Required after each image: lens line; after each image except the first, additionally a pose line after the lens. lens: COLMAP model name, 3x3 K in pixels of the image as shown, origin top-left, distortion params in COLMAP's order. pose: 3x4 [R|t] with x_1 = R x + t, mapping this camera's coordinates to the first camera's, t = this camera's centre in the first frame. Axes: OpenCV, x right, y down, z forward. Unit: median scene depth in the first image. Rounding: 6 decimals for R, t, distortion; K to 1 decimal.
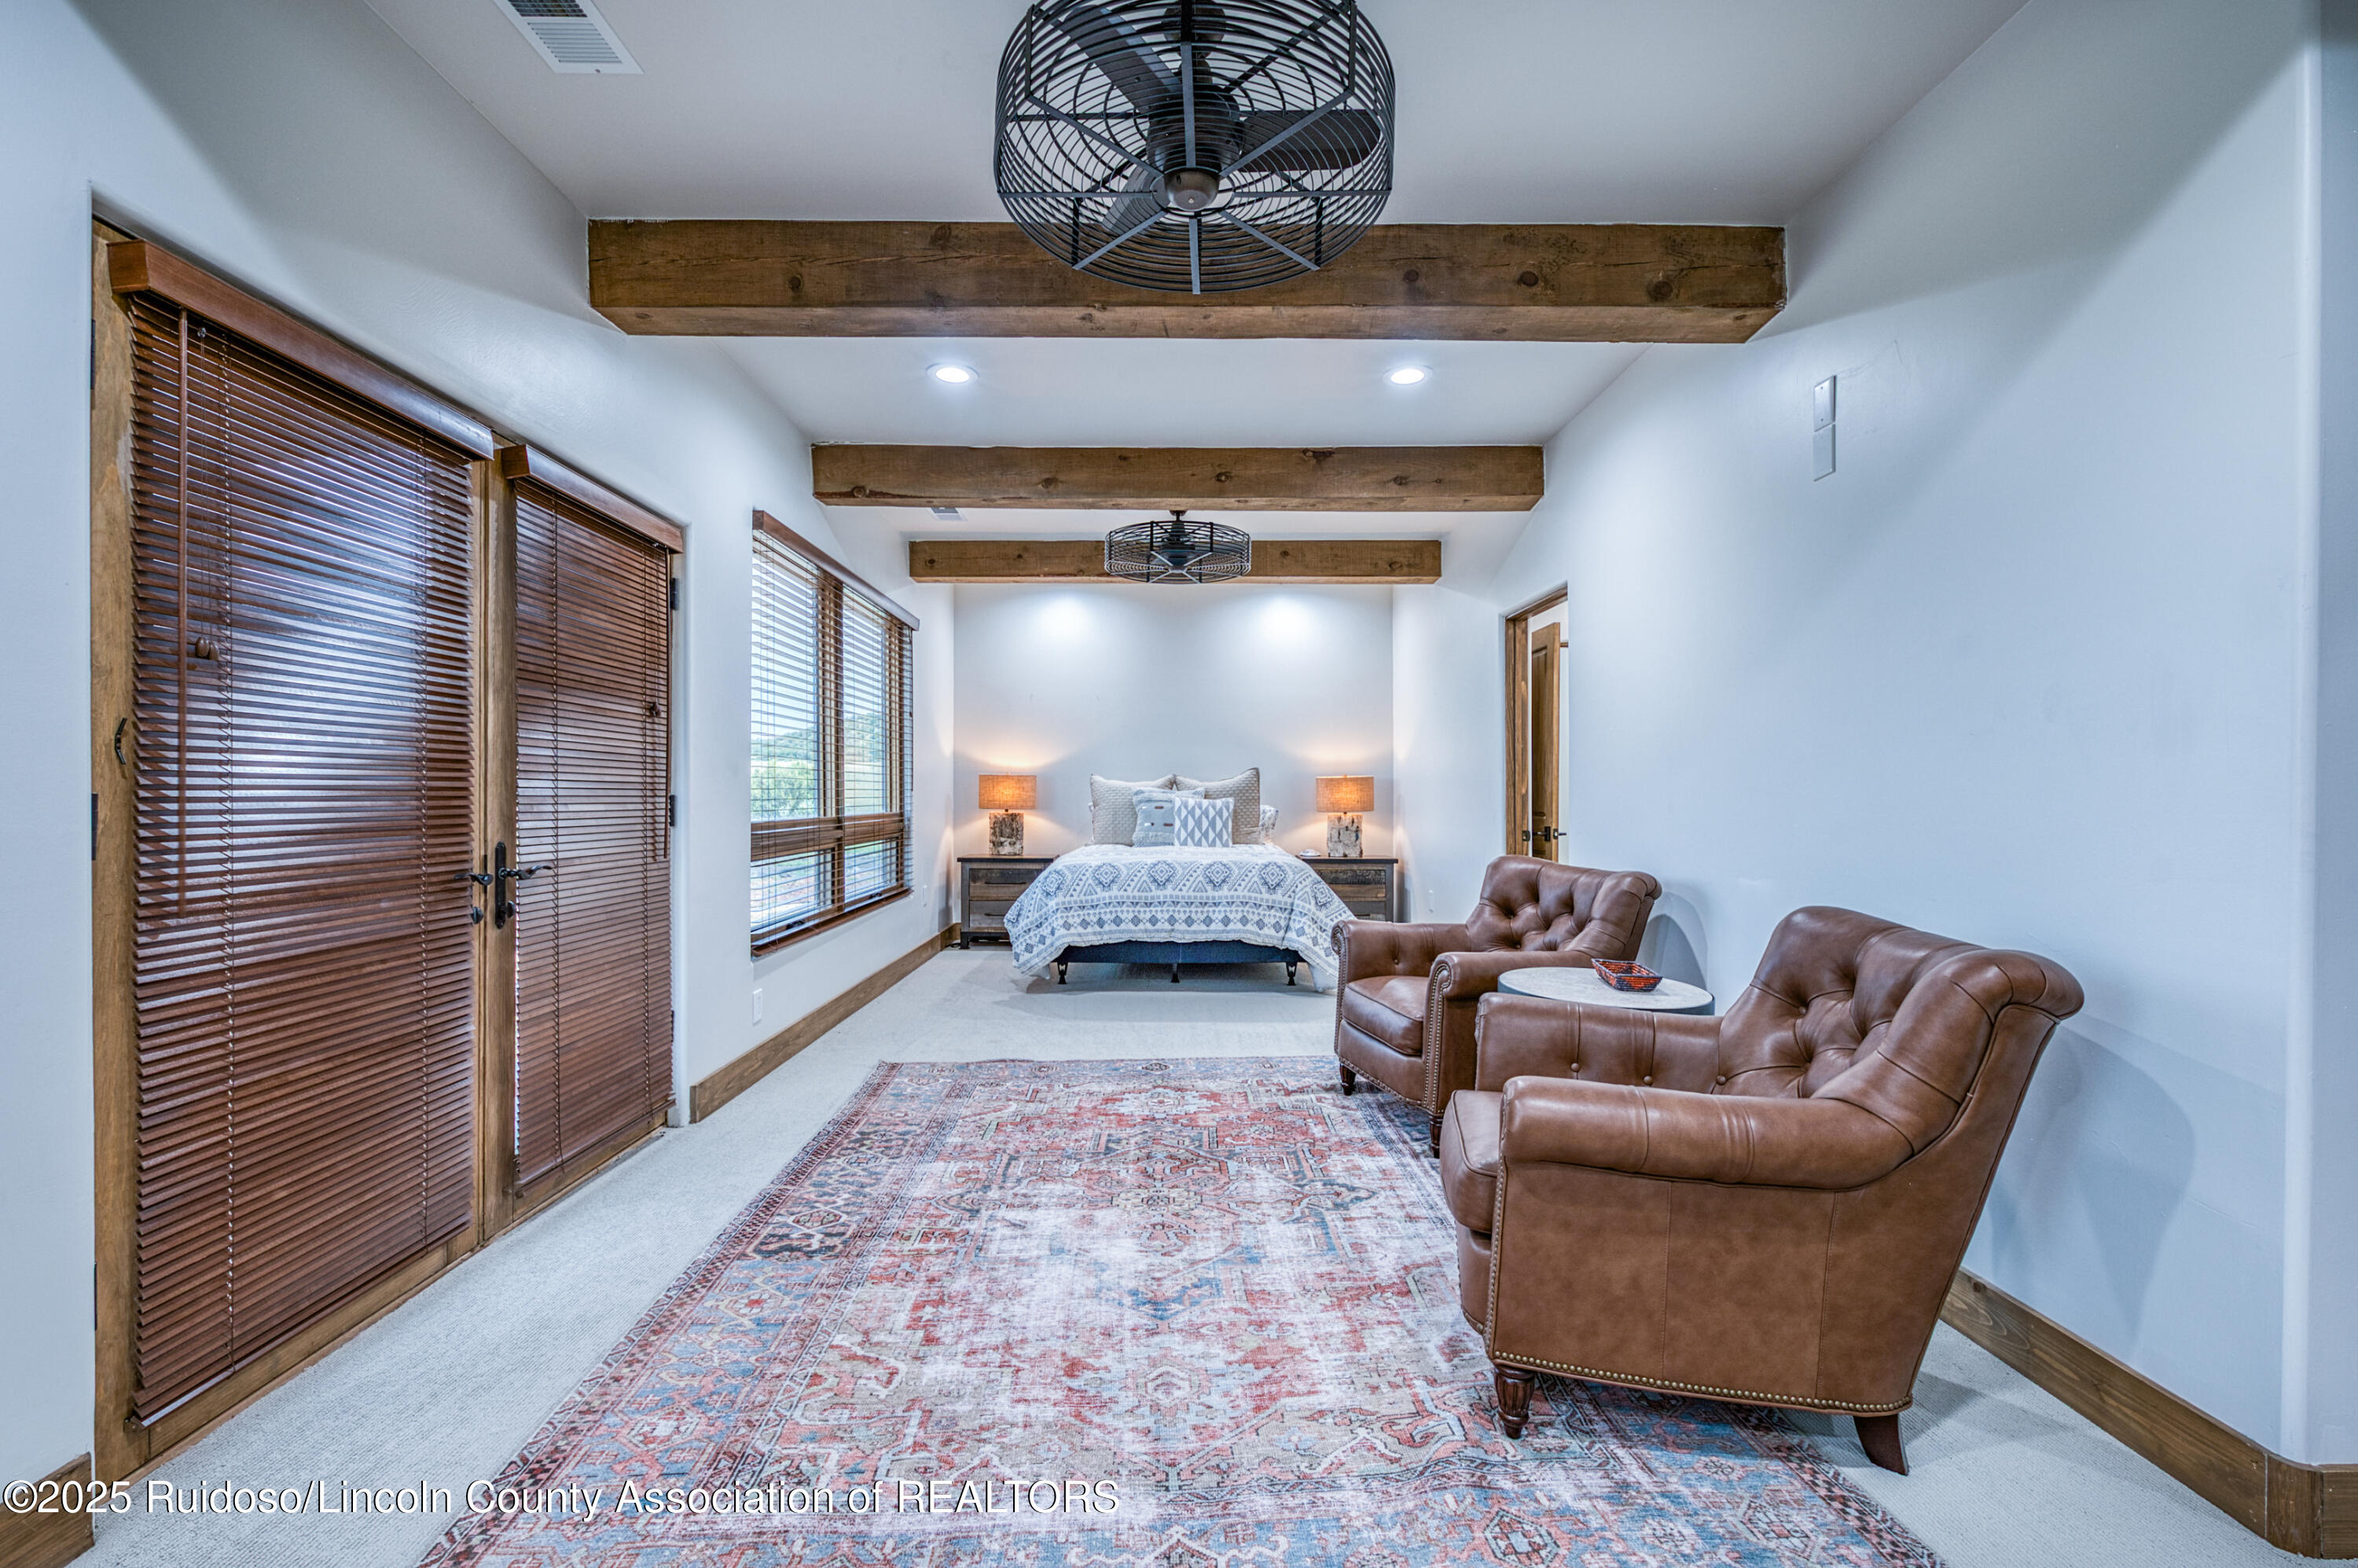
lens RADIAL K [[948.7, 0, 1174.4], [0, 948.7, 789.5], [0, 0, 1]] dist [-0.001112, 0.000113]
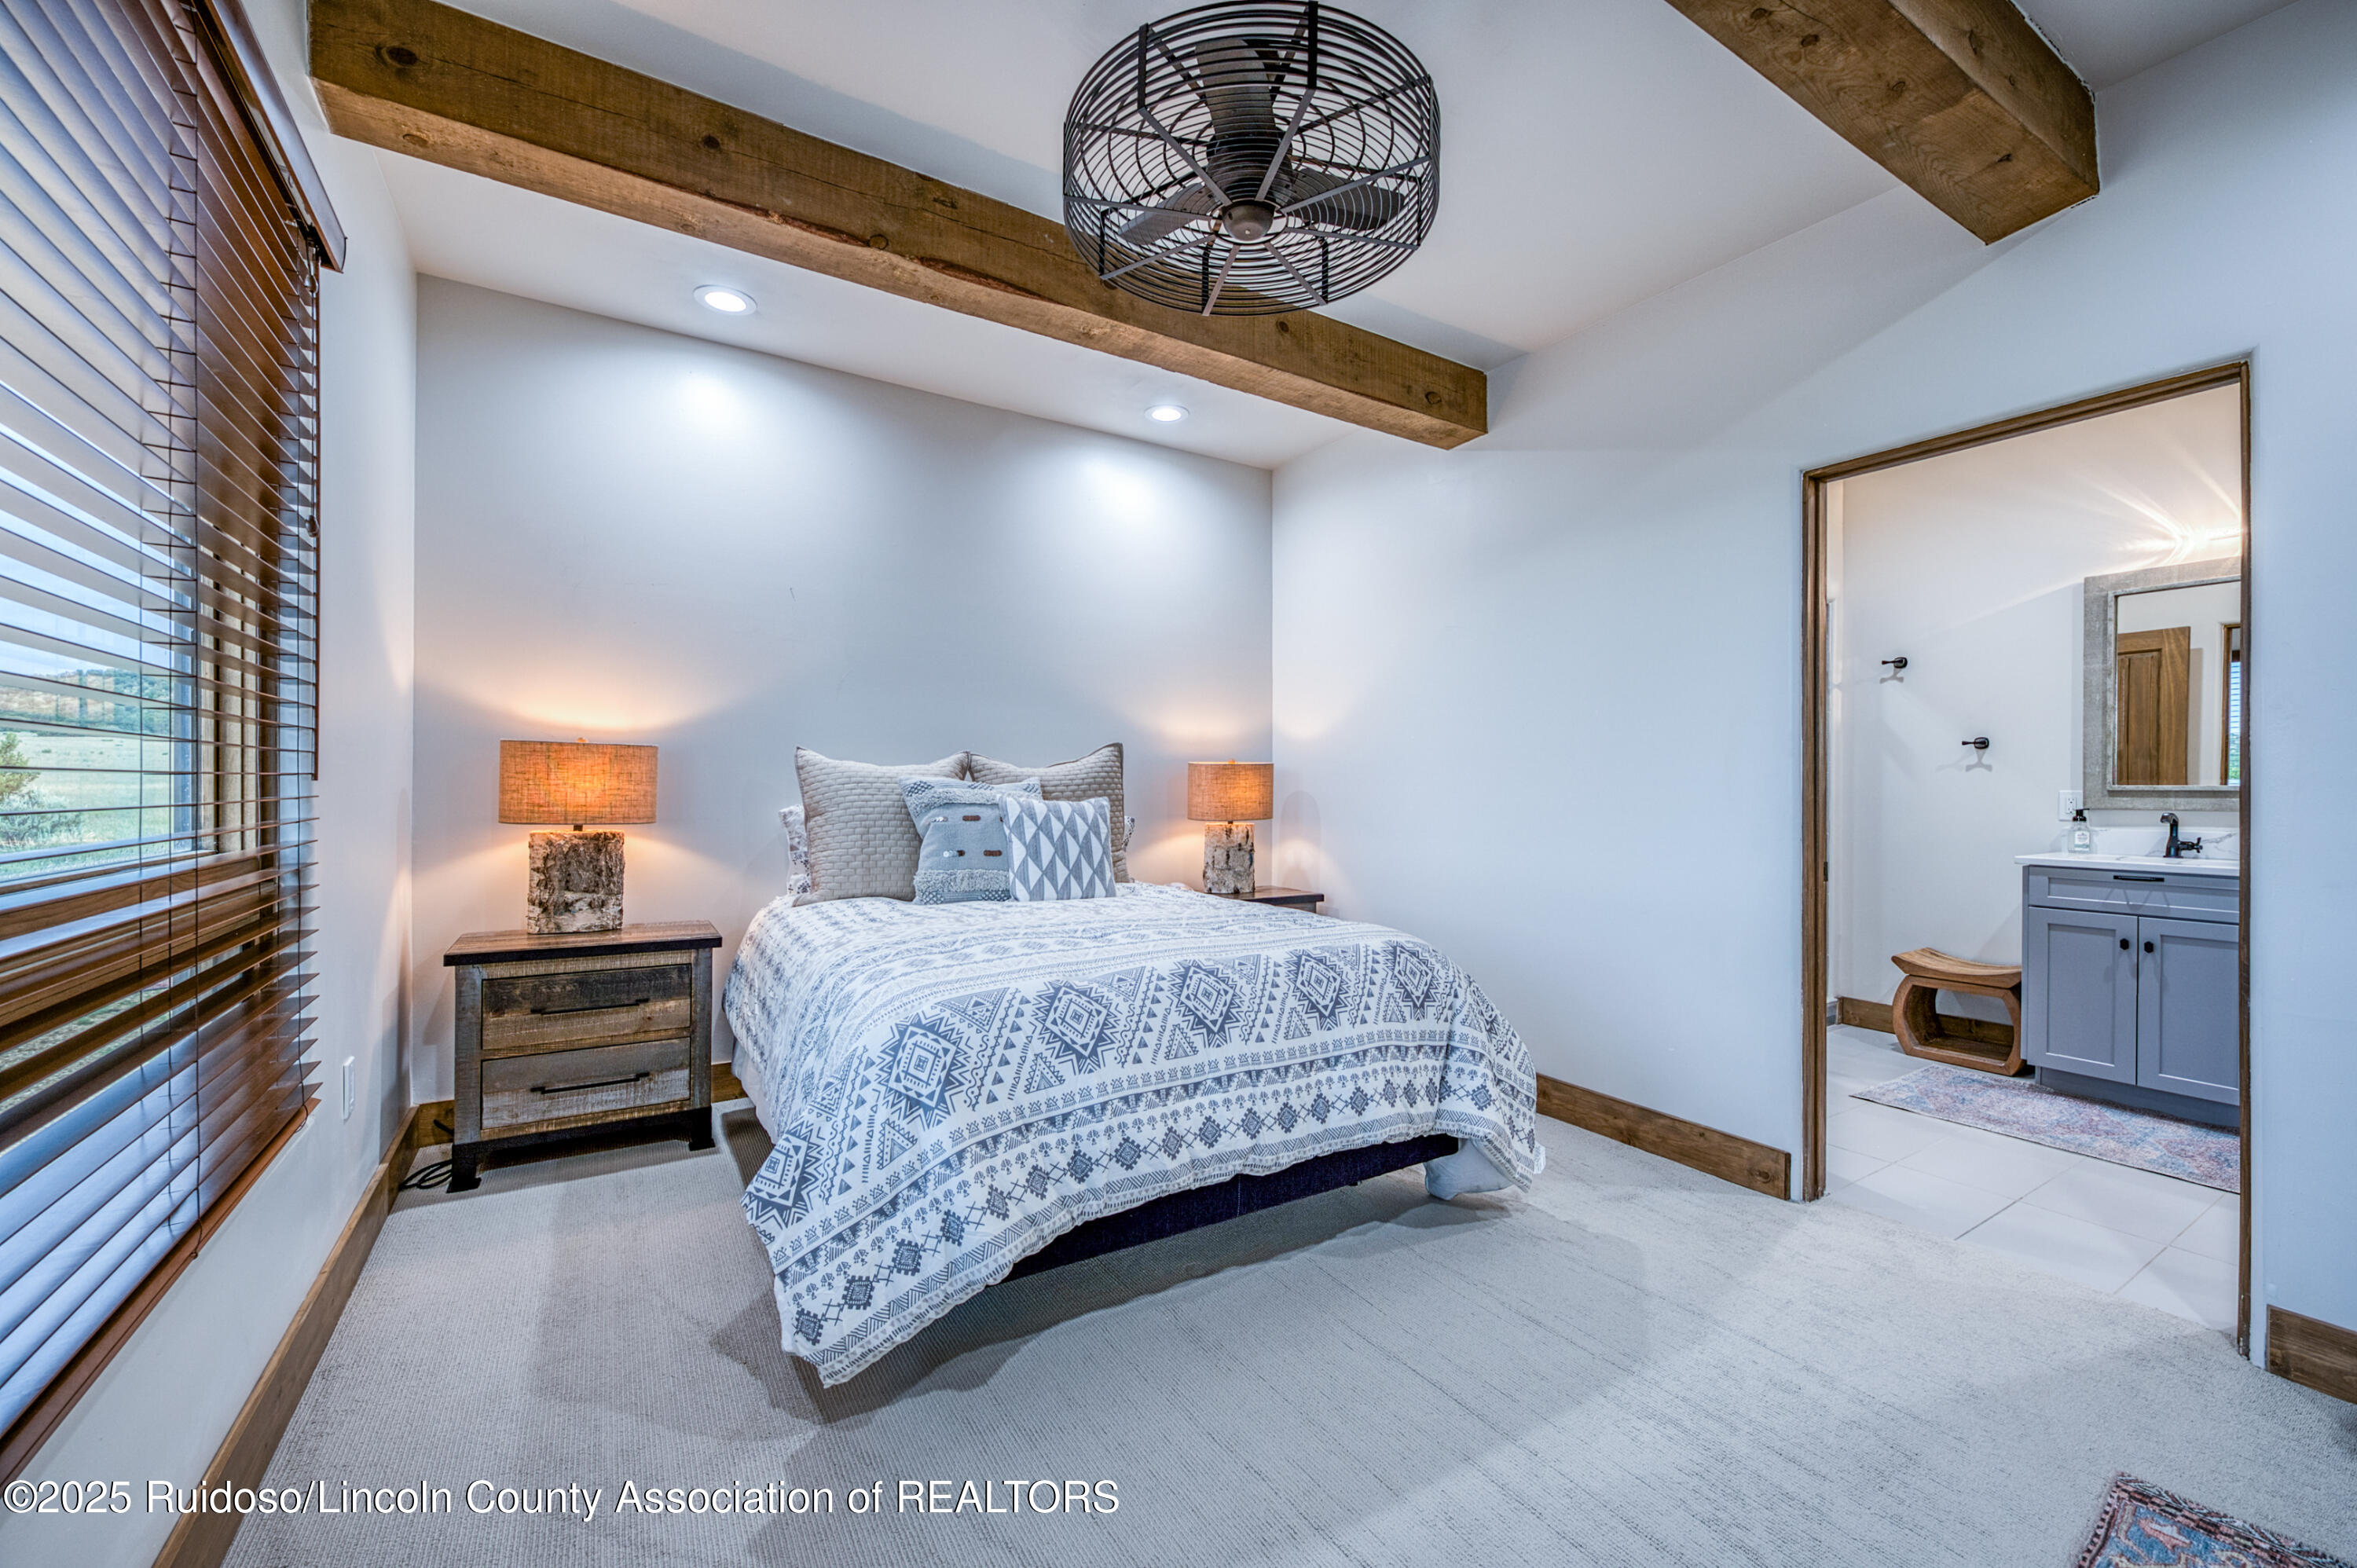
lens RADIAL K [[925.4, 0, 1171.0], [0, 925.4, 784.8], [0, 0, 1]] dist [0.000055, 0.000173]
pose [[0.855043, 0.006375, 0.518518, -0.177735], [-0.008353, 0.999964, 0.001478, 0.000312], [-0.518490, -0.005595, 0.855065, 0.548659]]
